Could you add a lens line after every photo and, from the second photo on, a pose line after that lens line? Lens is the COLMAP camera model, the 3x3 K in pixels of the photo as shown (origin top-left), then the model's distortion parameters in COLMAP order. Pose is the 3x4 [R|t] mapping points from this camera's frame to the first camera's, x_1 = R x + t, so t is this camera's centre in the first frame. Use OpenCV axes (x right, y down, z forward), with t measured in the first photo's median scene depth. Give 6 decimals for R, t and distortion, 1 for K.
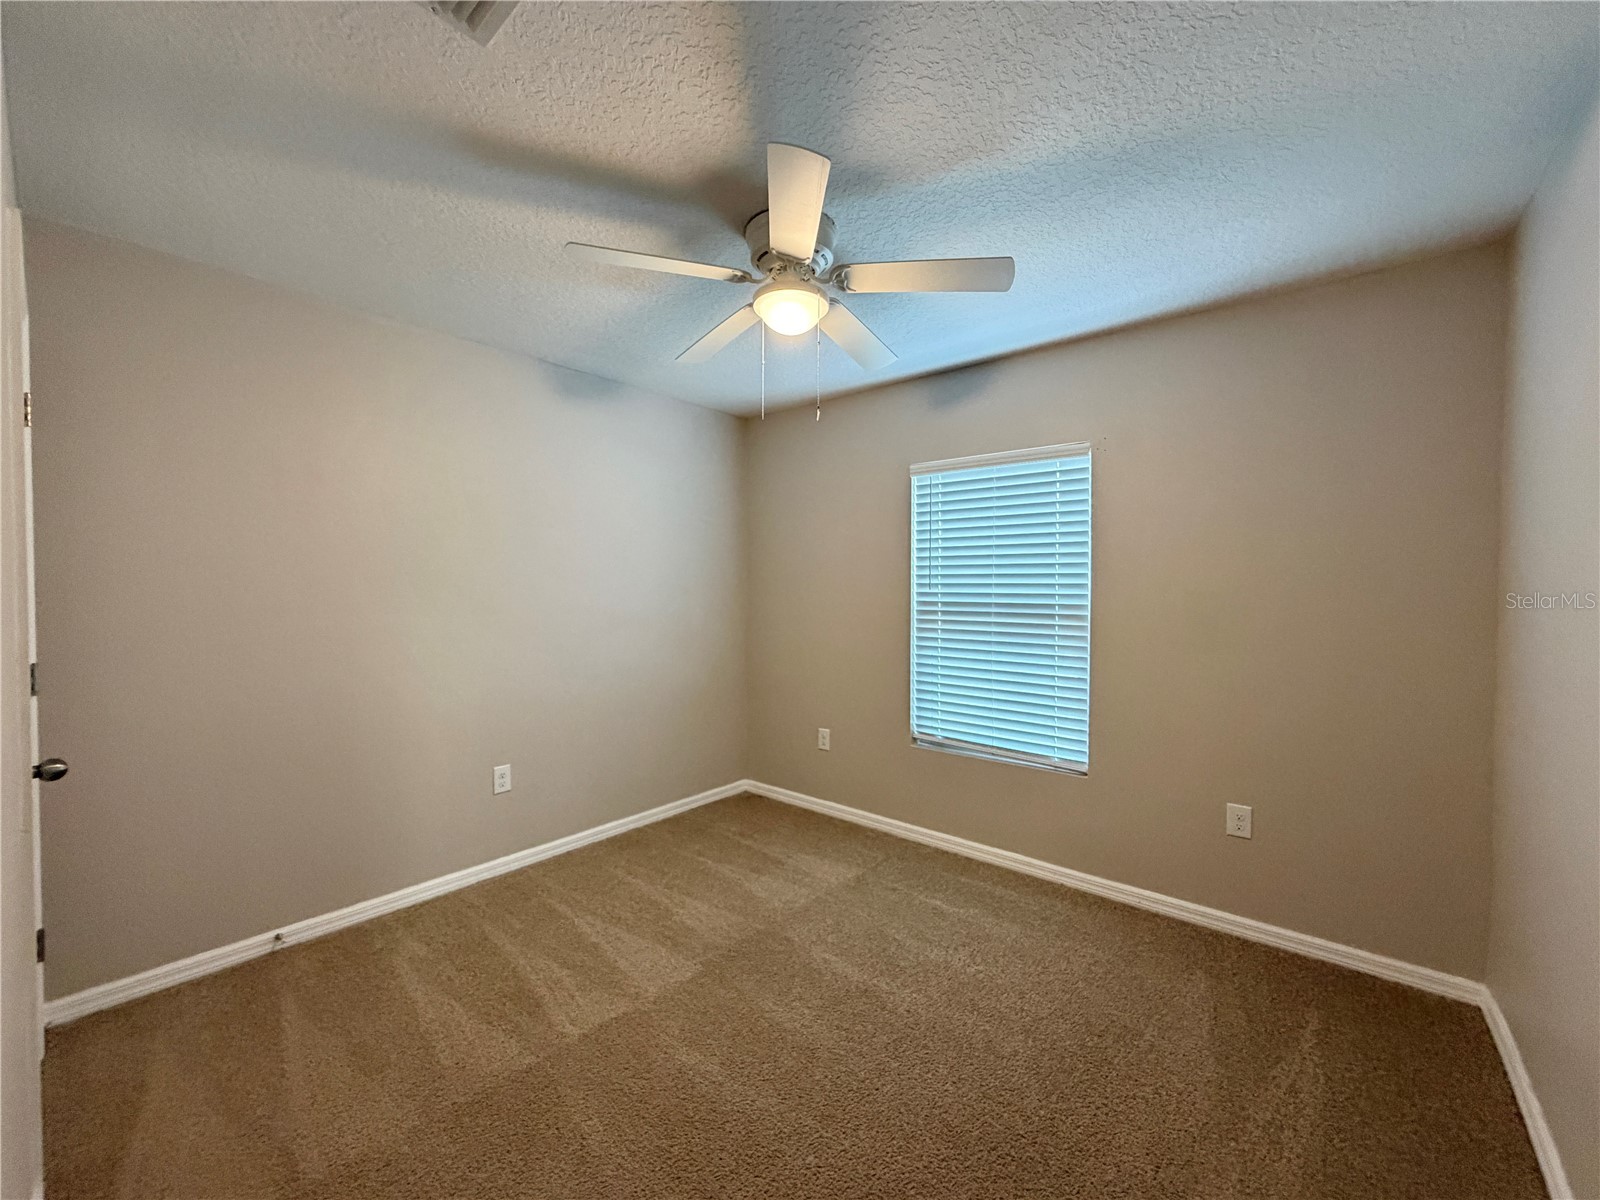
lens RADIAL K [[639.0, 0, 796.5], [0, 639.0, 596.4], [0, 0, 1]] dist [0.000107, 0.000558]
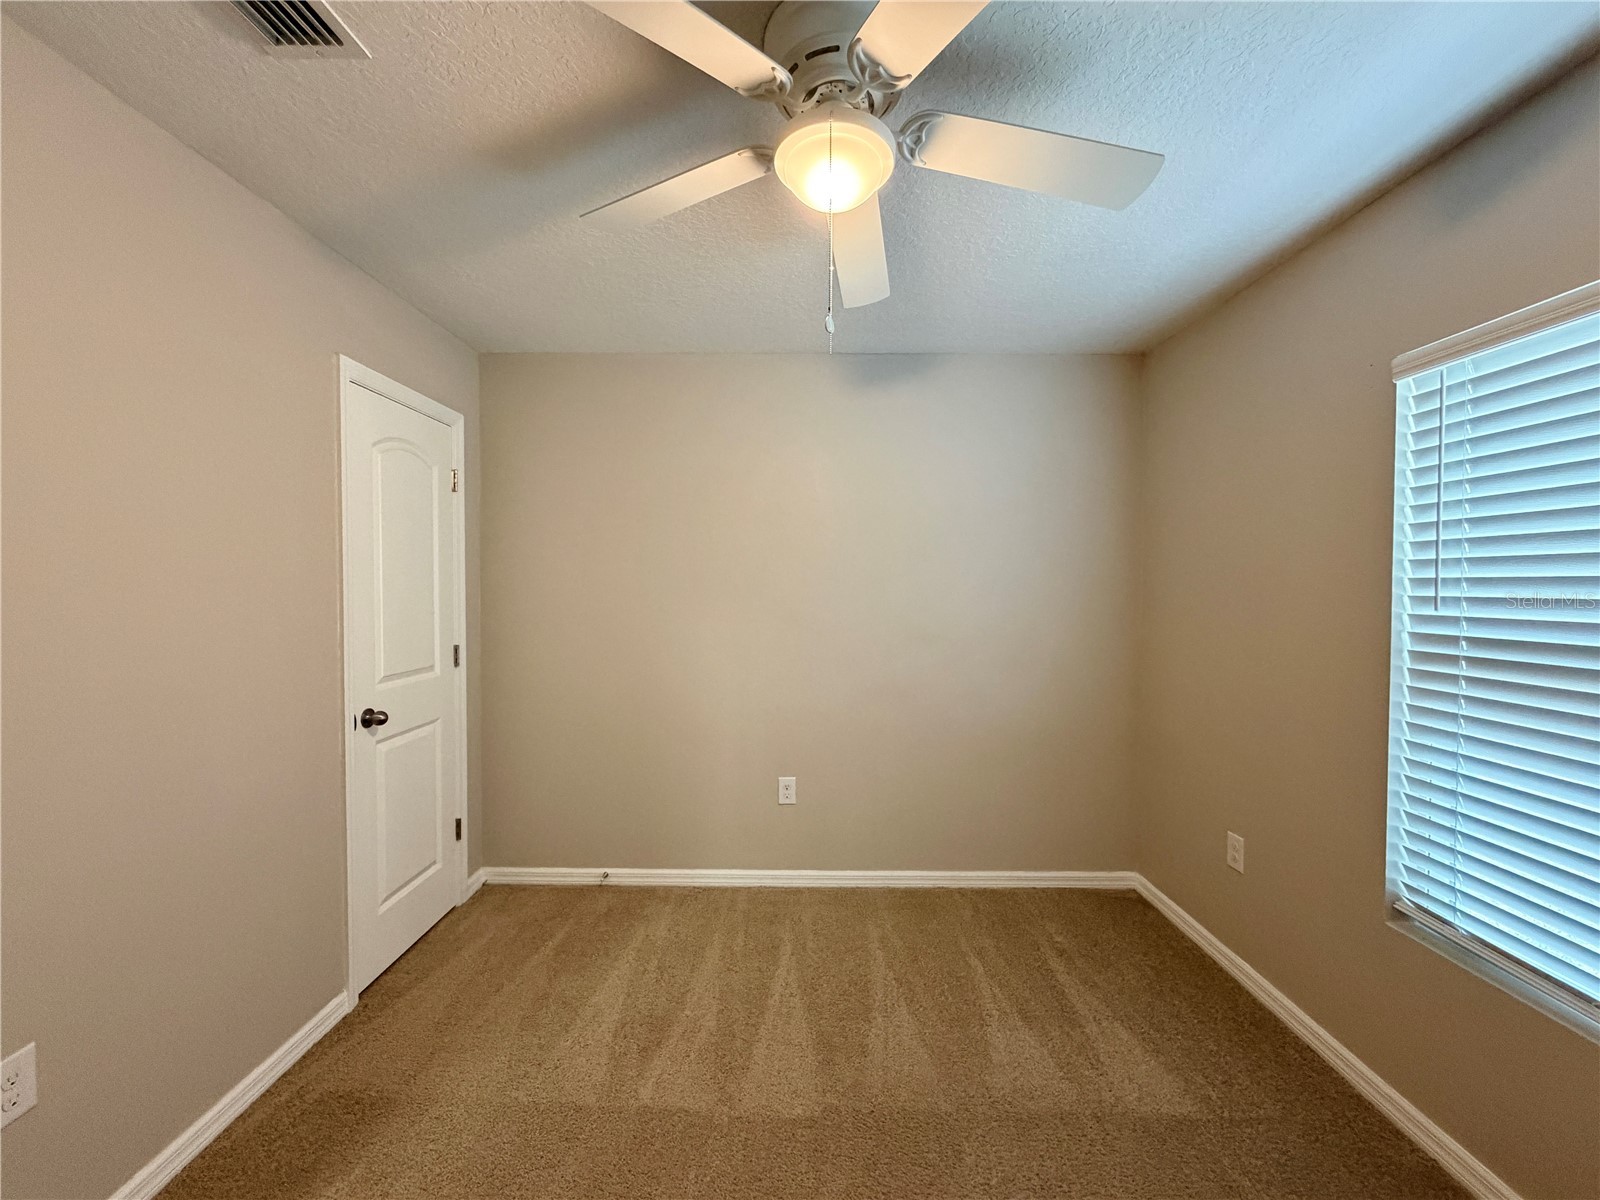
lens RADIAL K [[639.0, 0, 789.6], [0, 639.0, 598.0], [0, 0, 1]] dist [0.000107, 0.000558]
pose [[0.643166, 0.014147, -0.765597, 0.283887], [-0.014348, 0.999876, 0.006422, -0.017358], [0.765593, 0.006854, 0.643289, 0.353801]]
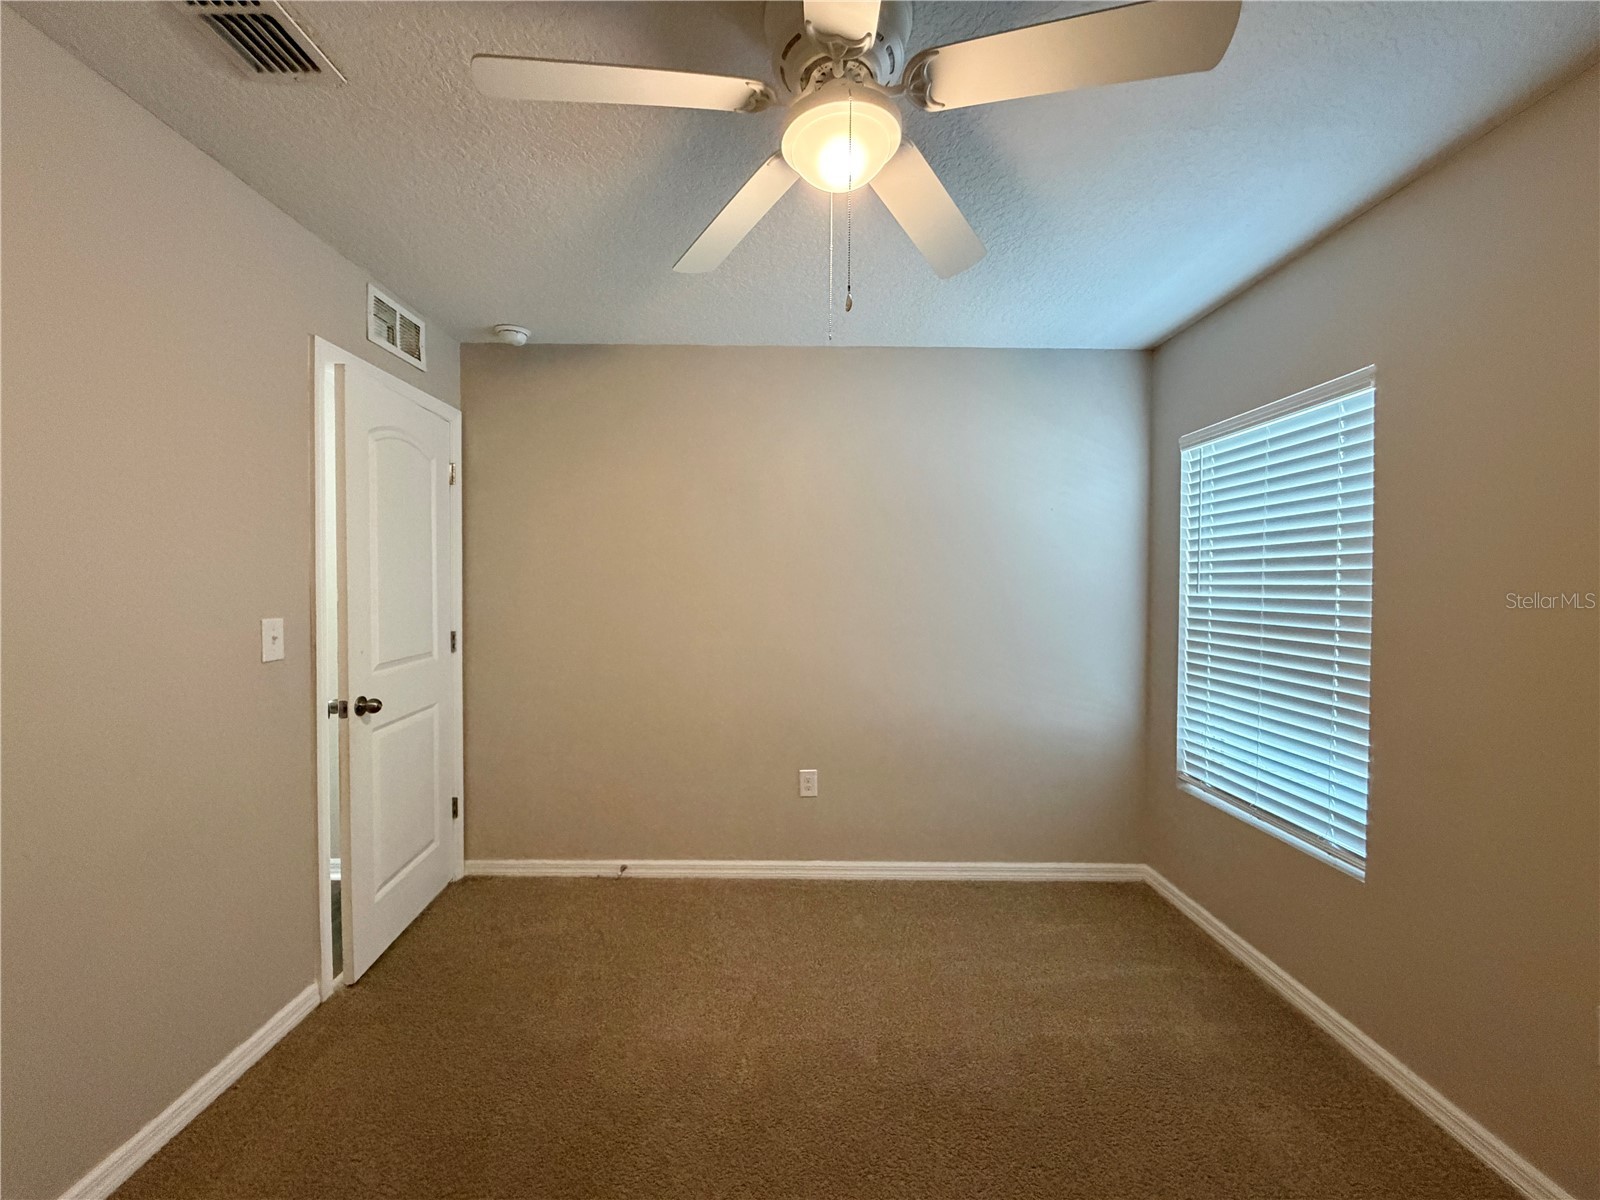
lens RADIAL K [[639.0, 0, 786.3], [0, 639.0, 604.3], [0, 0, 1]] dist [0.000107, 0.000558]
pose [[0.655741, 0.035545, -0.754149, 0.507838], [-0.025627, 0.999363, 0.024819, -0.003535], [0.754551, 0.003052, 0.656235, 0.110549]]
